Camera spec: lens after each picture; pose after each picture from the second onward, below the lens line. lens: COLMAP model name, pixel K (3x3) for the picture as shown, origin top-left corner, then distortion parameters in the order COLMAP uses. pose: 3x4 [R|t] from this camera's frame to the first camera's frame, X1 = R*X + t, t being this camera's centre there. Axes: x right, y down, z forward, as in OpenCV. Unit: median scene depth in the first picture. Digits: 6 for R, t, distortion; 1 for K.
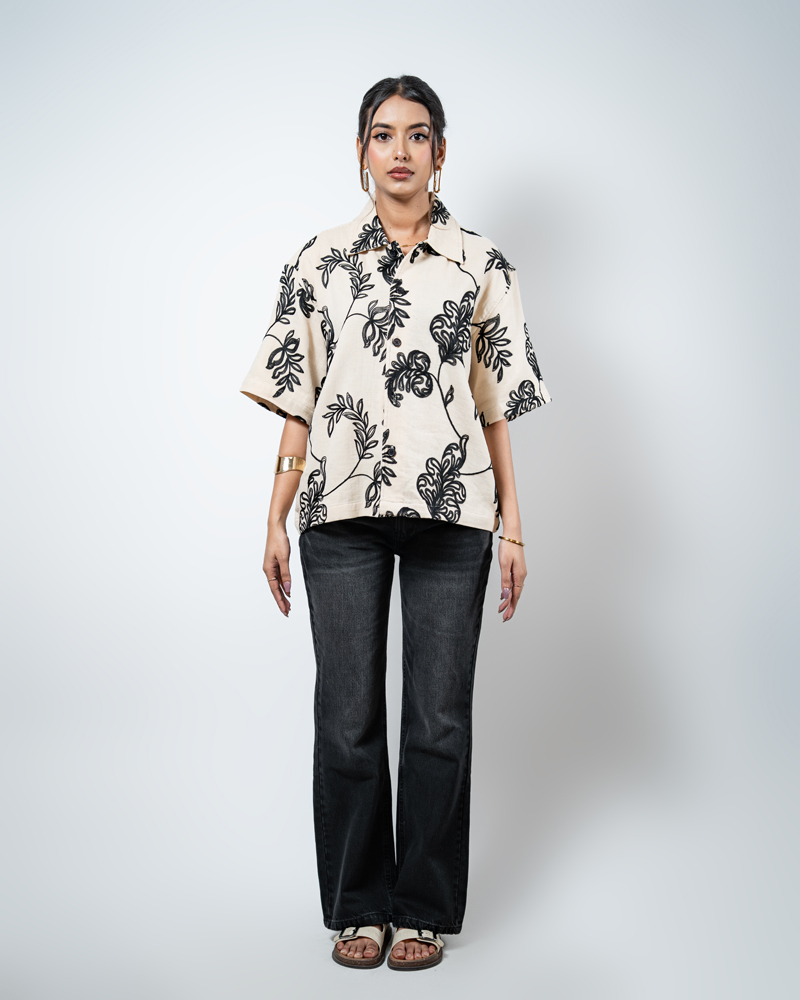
lens RADIAL K [[2281.3, 0, 400.0], [0, 2281.3, 500.0], [0, 0, 1]] dist [0.434236, 0.231254]
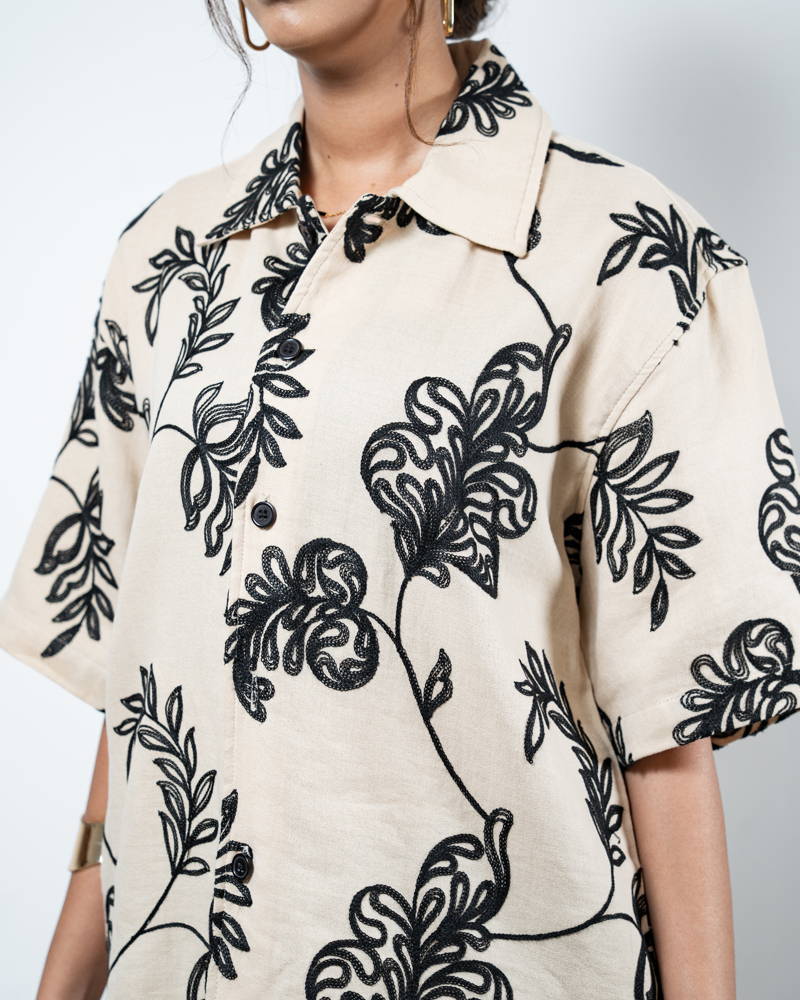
lens RADIAL K [[2281.3, 0, 400.0], [0, 2281.3, 500.0], [0, 0, 1]] dist [0.434236, 0.231254]
pose [[0.895435, 0.002538, -0.445184, 0.155173], [-0.003109, 0.999995, -0.000552, -0.070337], [0.445181, 0.001878, 0.895439, 0.719906]]
